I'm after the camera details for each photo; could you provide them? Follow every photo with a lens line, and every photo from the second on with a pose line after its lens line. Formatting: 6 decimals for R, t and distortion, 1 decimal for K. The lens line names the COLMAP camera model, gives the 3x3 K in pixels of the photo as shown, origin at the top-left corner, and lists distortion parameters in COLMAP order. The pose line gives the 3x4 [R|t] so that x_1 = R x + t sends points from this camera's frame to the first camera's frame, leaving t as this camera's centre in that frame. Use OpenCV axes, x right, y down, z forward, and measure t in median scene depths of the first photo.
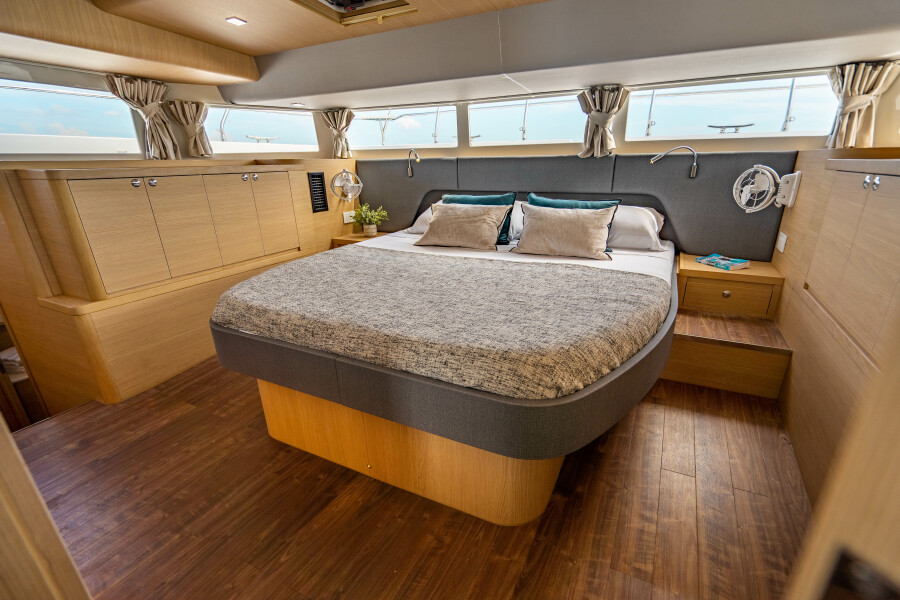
lens RADIAL K [[419.7, 0, 453.4], [0, 419.7, 309.7], [0, 0, 1]] dist [-0.006143, -0.000375]
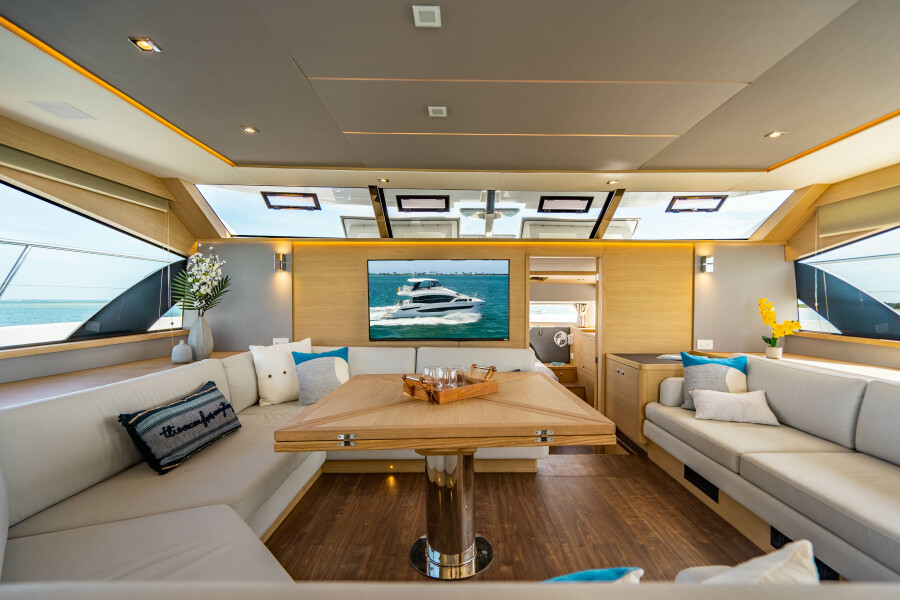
lens RADIAL K [[419.7, 0, 462.4], [0, 419.7, 308.8], [0, 0, 1]] dist [-0.006143, -0.000375]
pose [[0.888562, 0.024303, 0.458112, -1.277200], [0.132617, 0.942353, -0.307219, 0.334340], [-0.439170, 0.333737, 0.834116, -1.257431]]
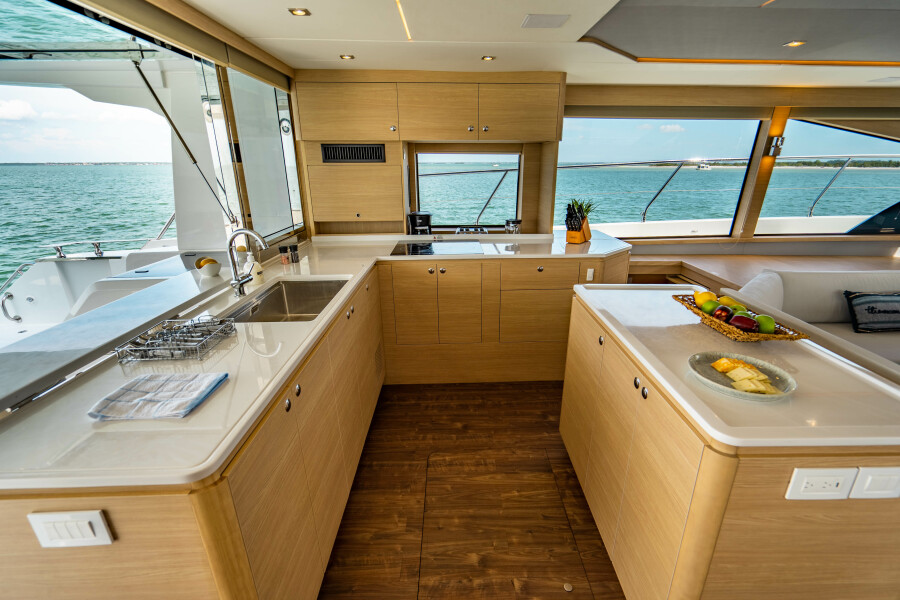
lens RADIAL K [[419.7, 0, 460.8], [0, 419.7, 314.0], [0, 0, 1]] dist [-0.006143, -0.000375]
pose [[0.475319, 0.324848, -0.817646, -0.951036], [-0.321597, 0.929180, 0.182207, 0.417463], [0.818930, 0.176346, 0.546127, -1.976320]]
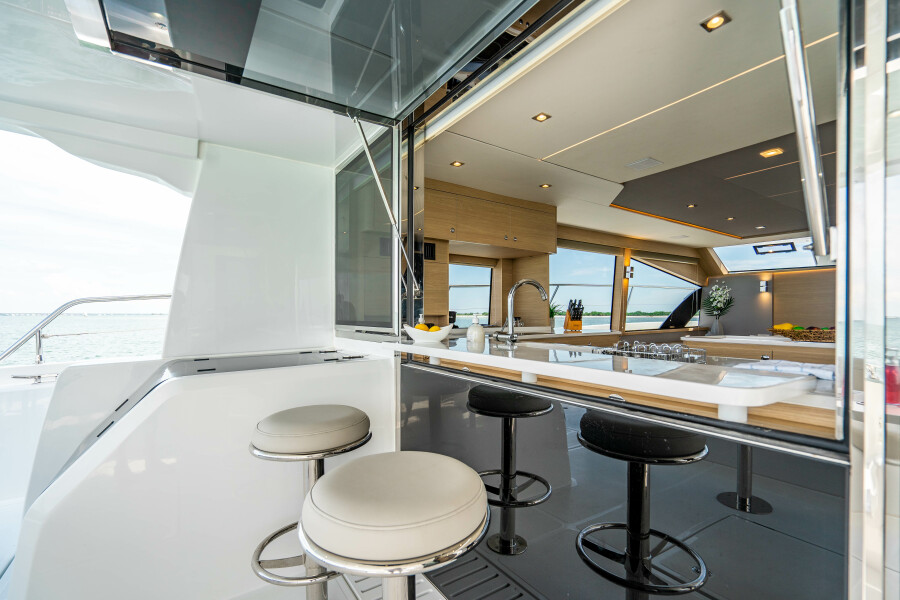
lens RADIAL K [[419.7, 0, 449.9], [0, 419.7, 312.7], [0, 0, 1]] dist [-0.006143, -0.000375]
pose [[0.874069, 0.021509, -0.485326, -1.620405], [-0.191355, 0.933498, -0.303258, 0.900102], [0.446528, 0.357937, 0.820057, -2.635998]]
